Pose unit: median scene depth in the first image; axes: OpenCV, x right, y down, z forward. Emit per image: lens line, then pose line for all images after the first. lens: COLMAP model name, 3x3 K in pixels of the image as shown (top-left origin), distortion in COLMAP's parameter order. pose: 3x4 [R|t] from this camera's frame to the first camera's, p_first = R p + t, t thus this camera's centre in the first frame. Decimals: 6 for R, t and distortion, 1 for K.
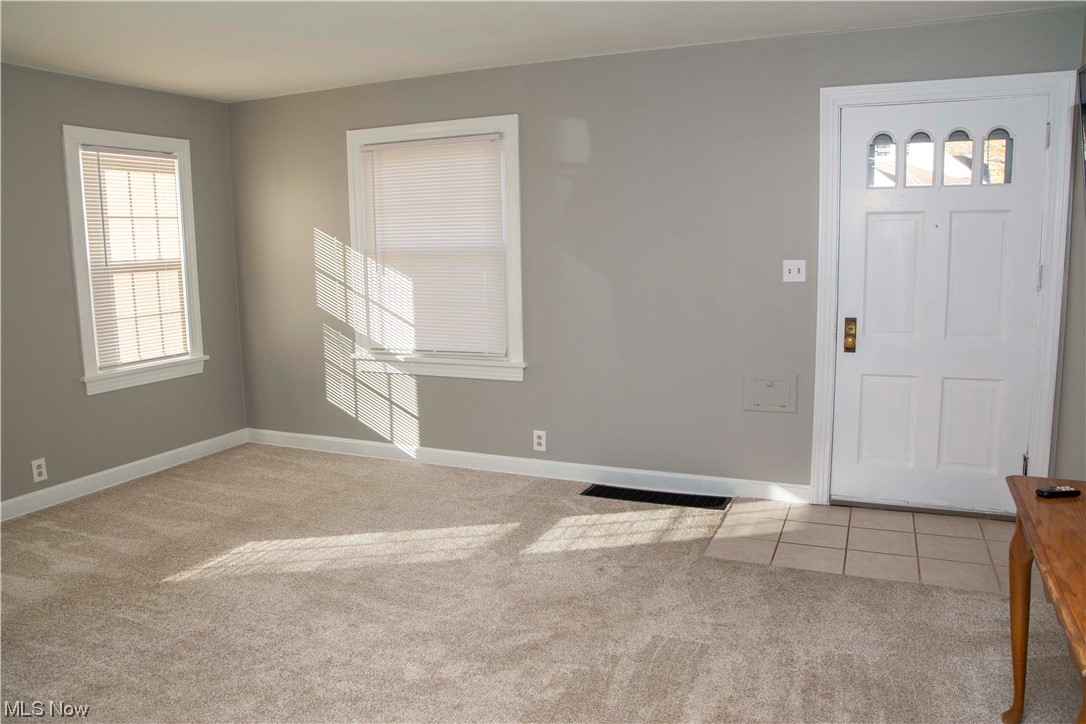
lens RADIAL K [[795.9, 0, 524.4], [0, 795.9, 358.0], [0, 0, 1]] dist [-0.126964, 0.074709]
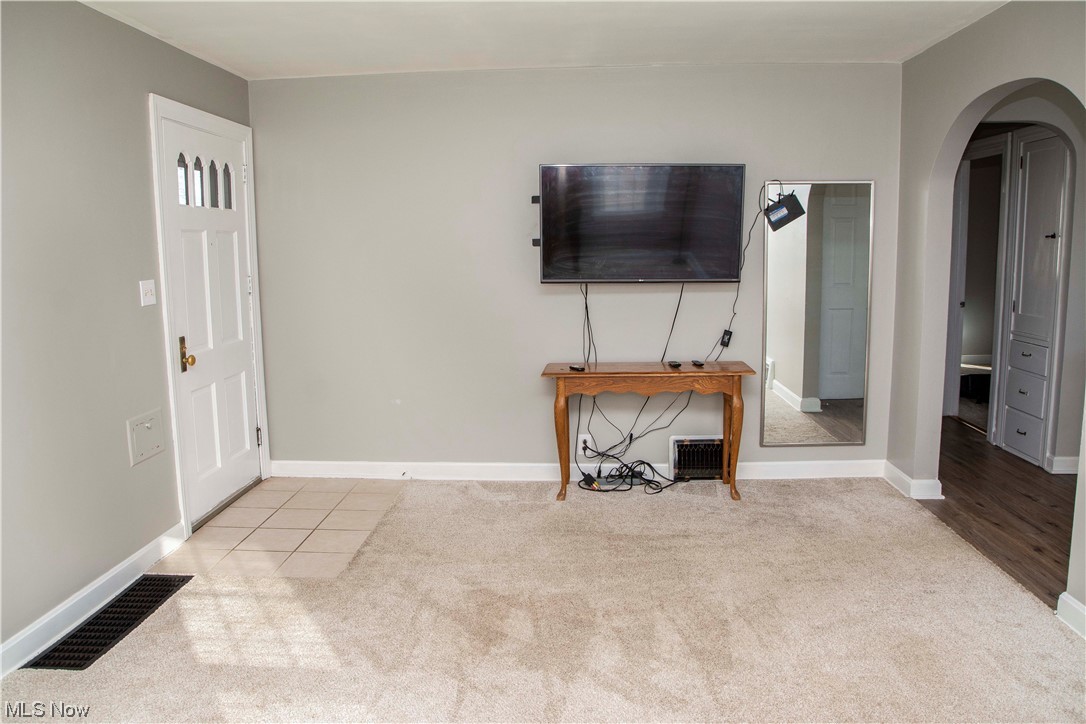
lens RADIAL K [[795.9, 0, 544.0], [0, 795.9, 362.8], [0, 0, 1]] dist [-0.126964, 0.074709]
pose [[-0.352629, -0.113925, 0.928802, -0.576022], [0.156643, 0.971370, 0.178617, -0.108653], [-0.922559, 0.208476, -0.324688, 0.802274]]
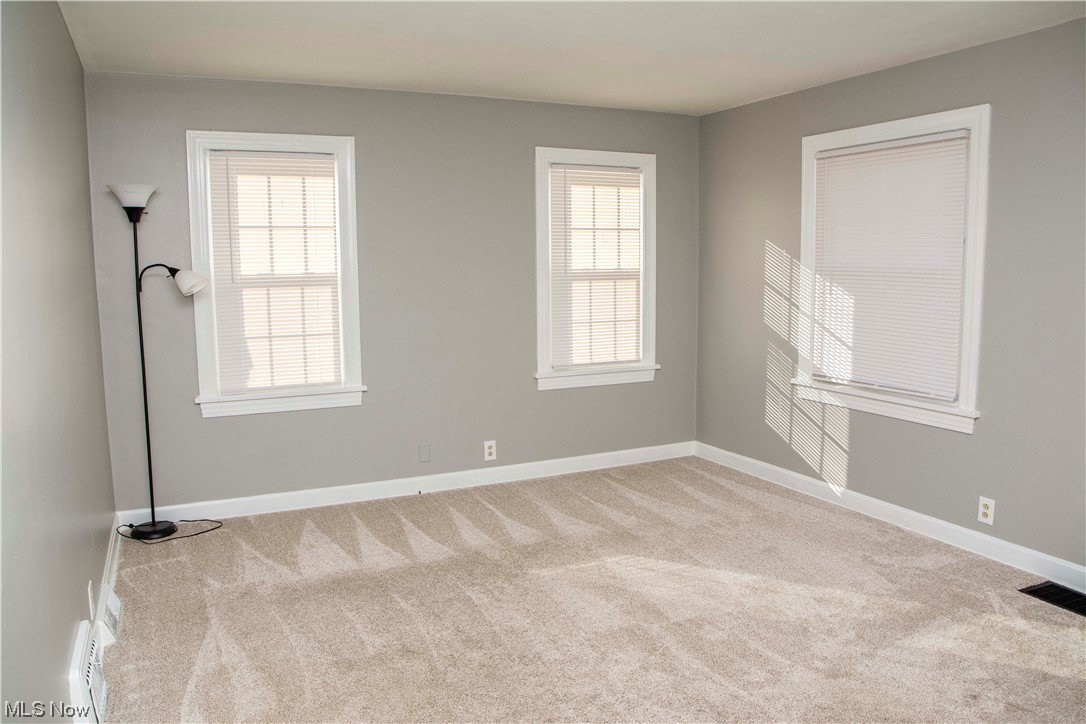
lens RADIAL K [[795.9, 0, 536.2], [0, 795.9, 359.1], [0, 0, 1]] dist [-0.126964, 0.074709]
pose [[0.766765, 0.088635, -0.635779, 0.154000], [-0.097241, 0.995030, 0.021443, -0.020281], [0.634519, 0.045382, 0.771573, 0.118566]]
